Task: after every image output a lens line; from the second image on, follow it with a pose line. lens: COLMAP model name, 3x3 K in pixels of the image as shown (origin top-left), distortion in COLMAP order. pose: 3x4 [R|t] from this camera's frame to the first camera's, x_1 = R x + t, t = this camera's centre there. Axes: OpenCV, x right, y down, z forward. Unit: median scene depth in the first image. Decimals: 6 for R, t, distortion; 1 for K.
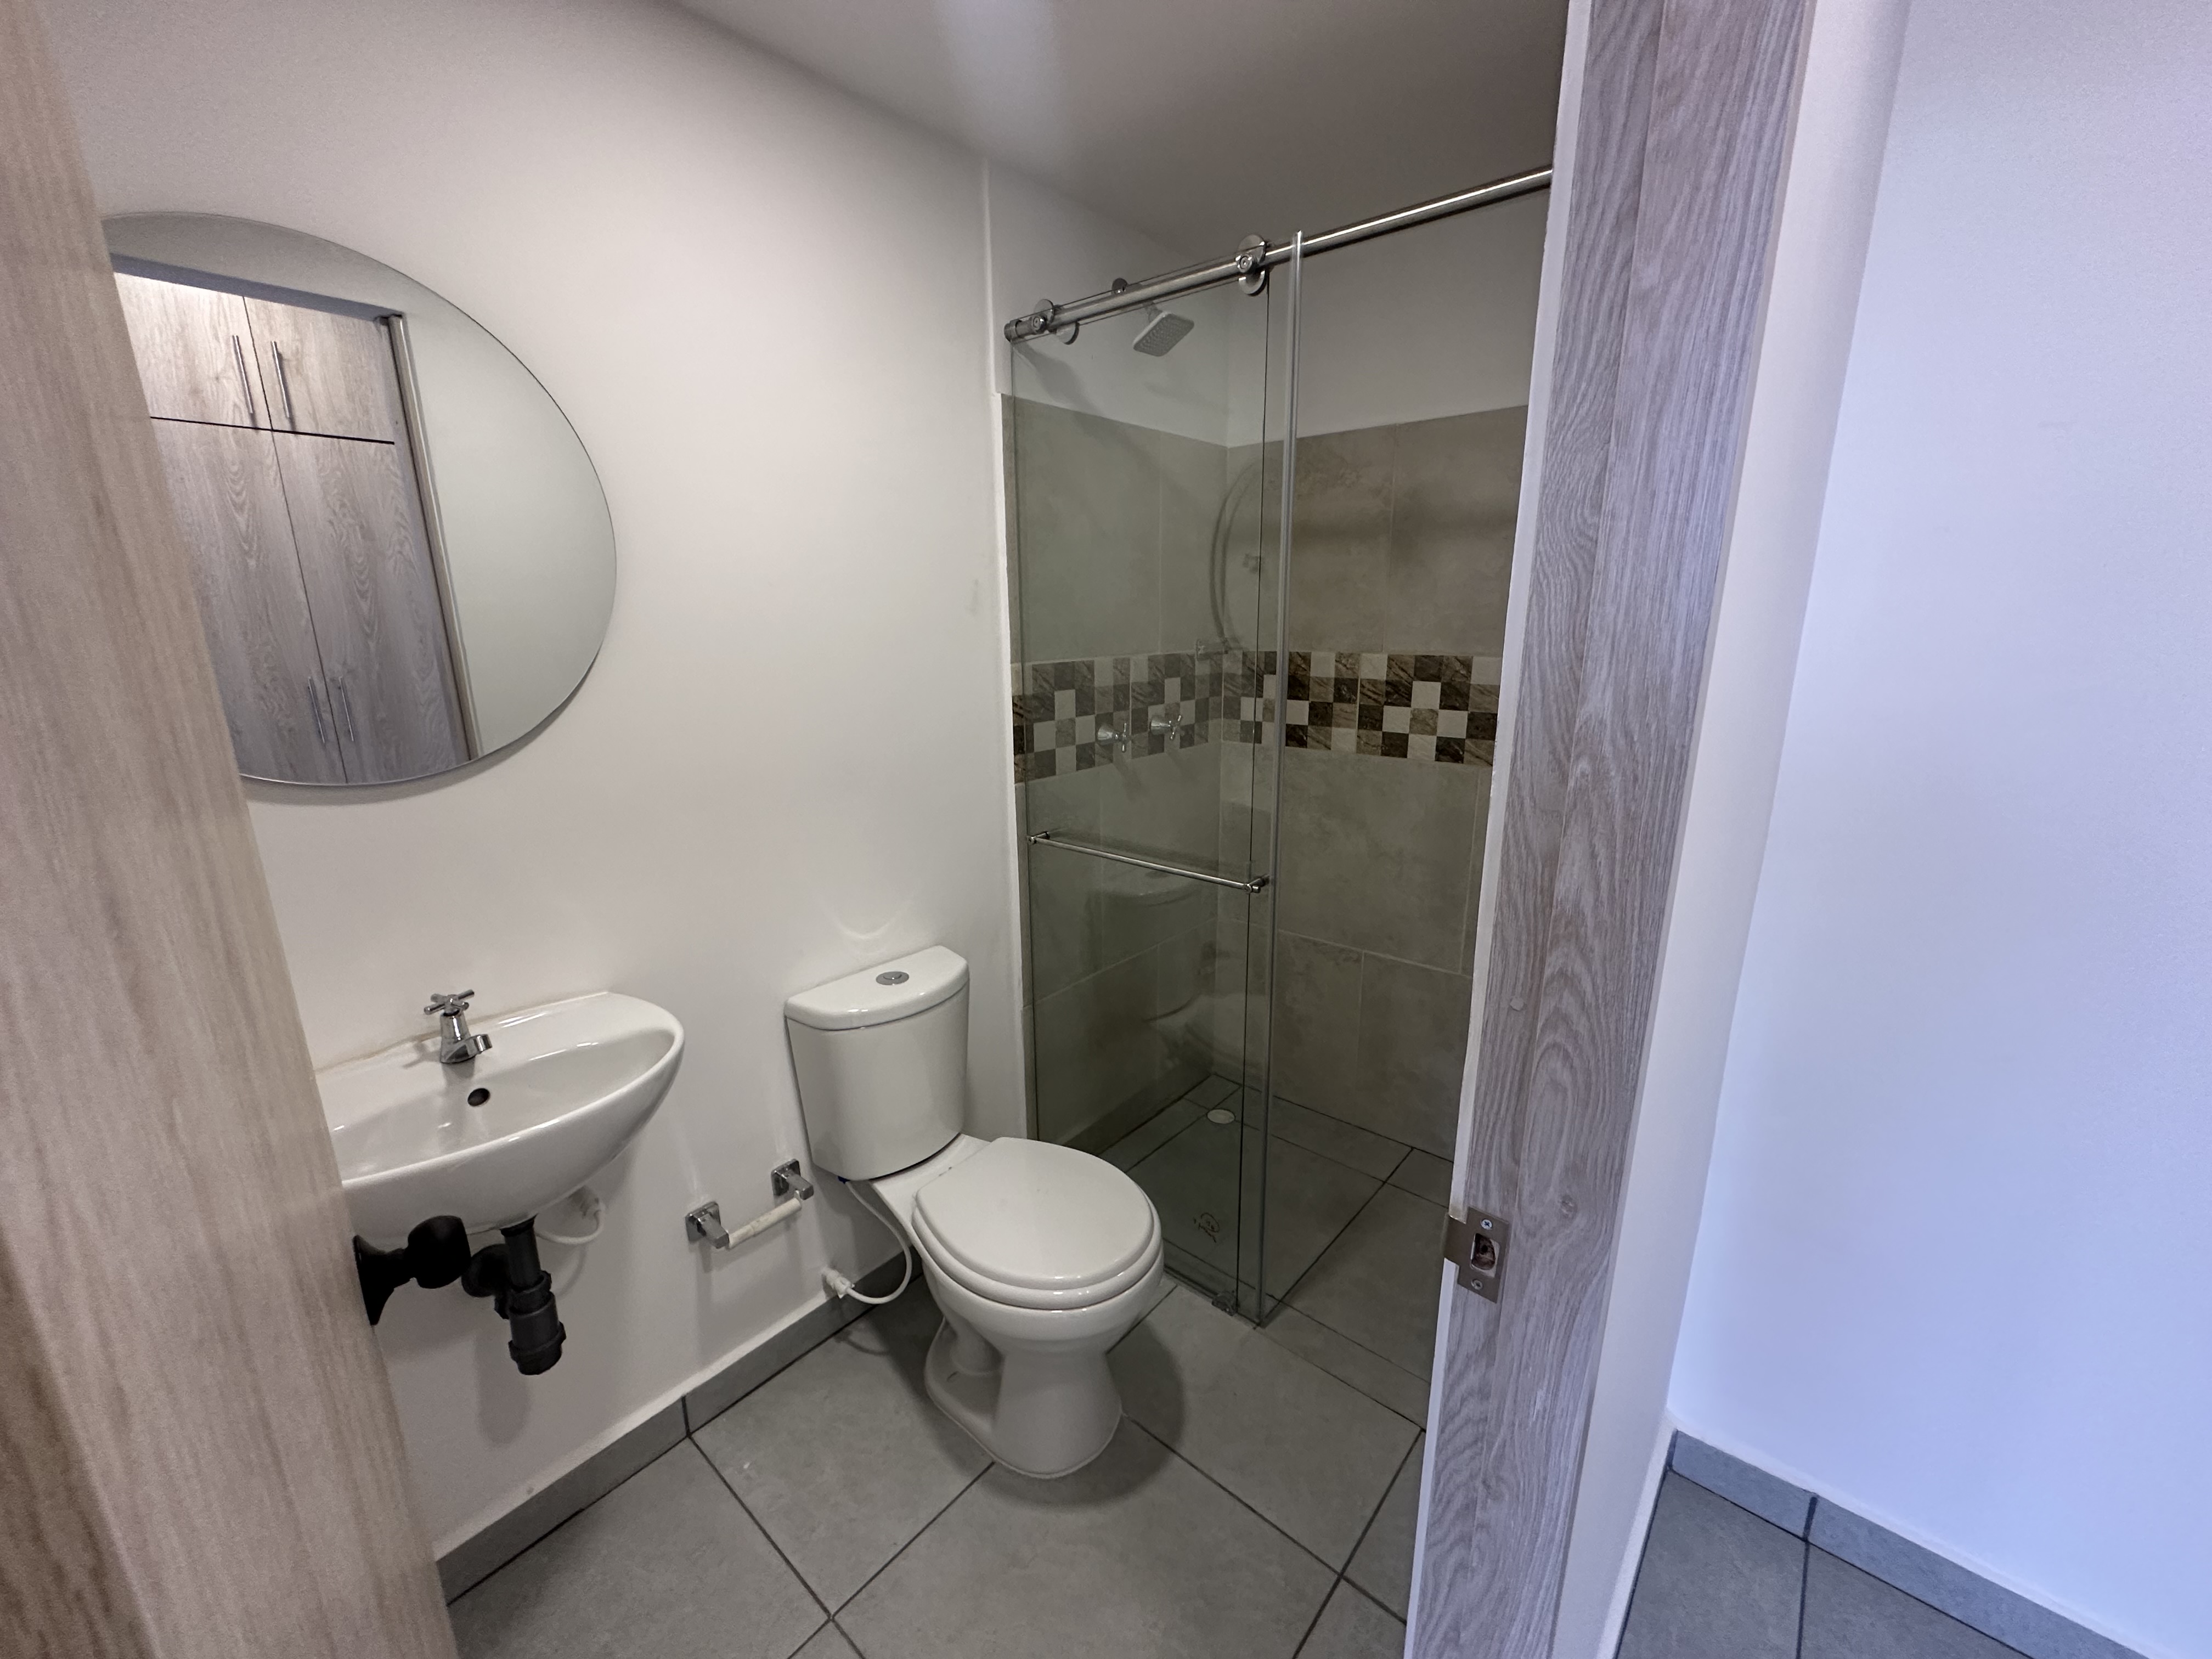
lens RADIAL K [[881.5, 0, 1106.0], [0, 881.5, 829.5], [0, 0, 1]] dist [-0.001903, 0.000370]
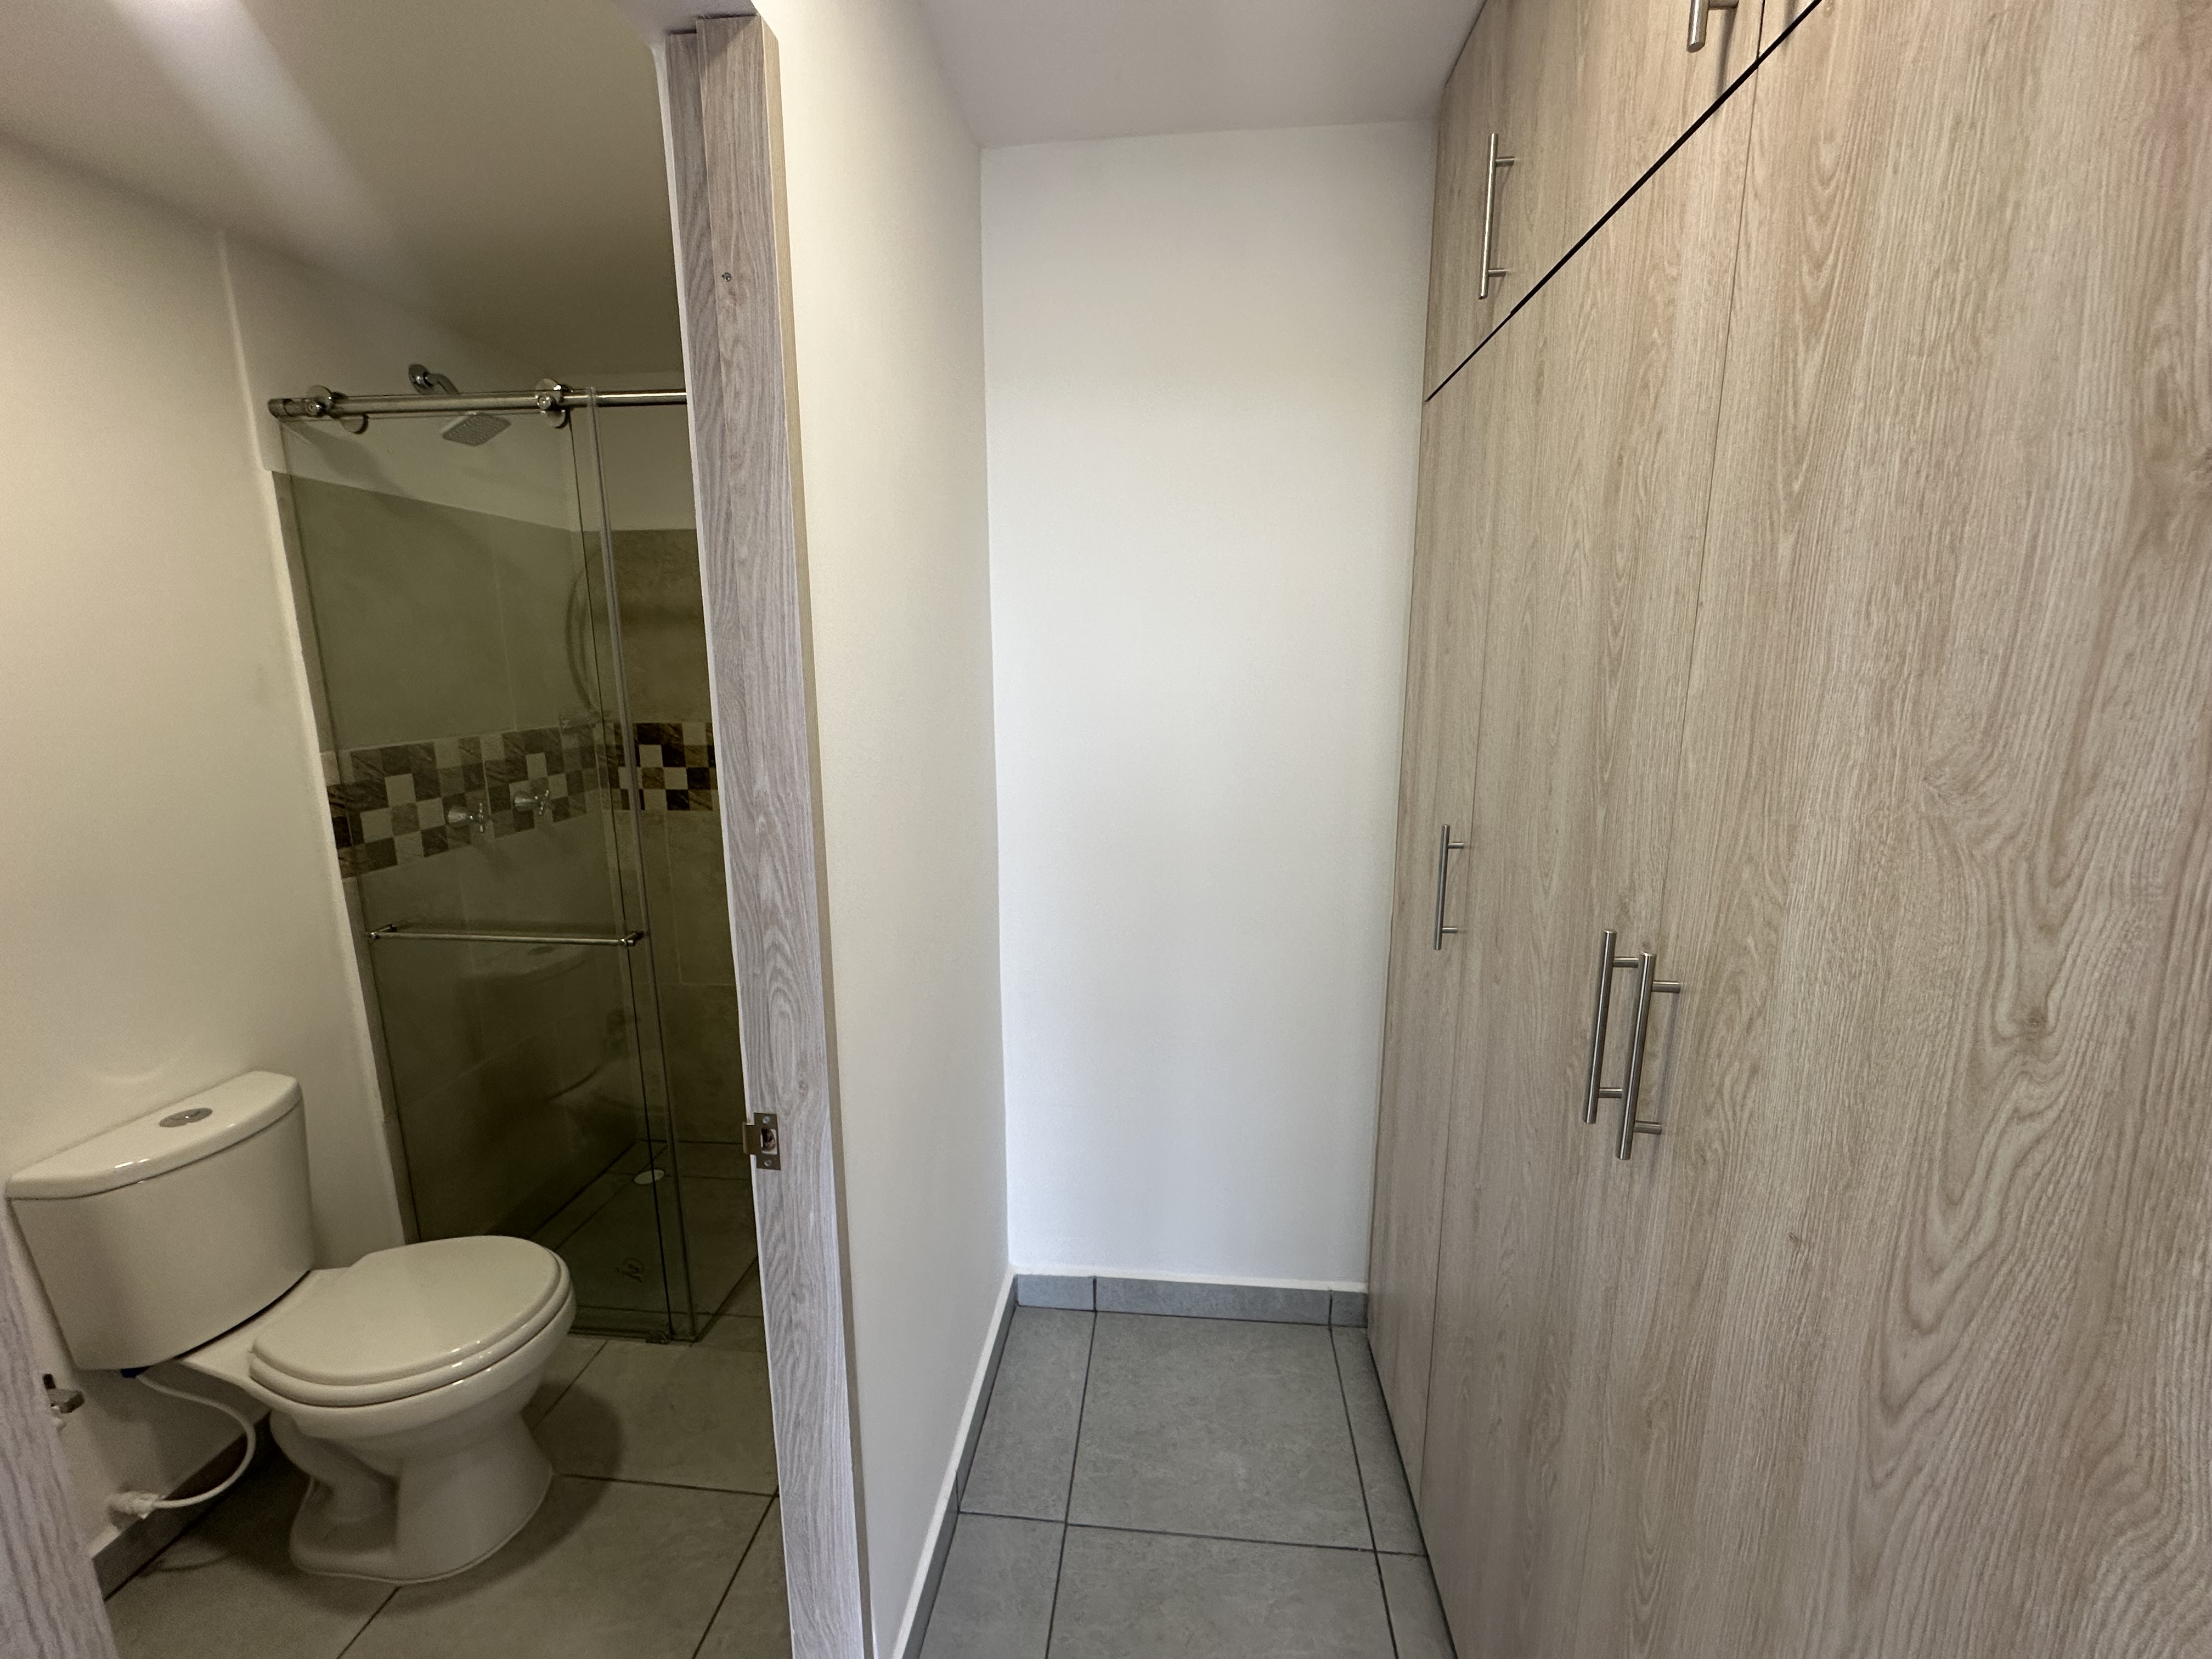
lens RADIAL K [[888.2, 0, 1106.0], [0, 888.2, 829.5], [0, 0, 1]] dist [-0.003719, 0.000682]
pose [[0.818862, -0.103575, 0.564569, 0.035791], [0.134238, 0.990865, -0.012920, 0.017514], [-0.558073, 0.086367, 0.825285, -0.236251]]
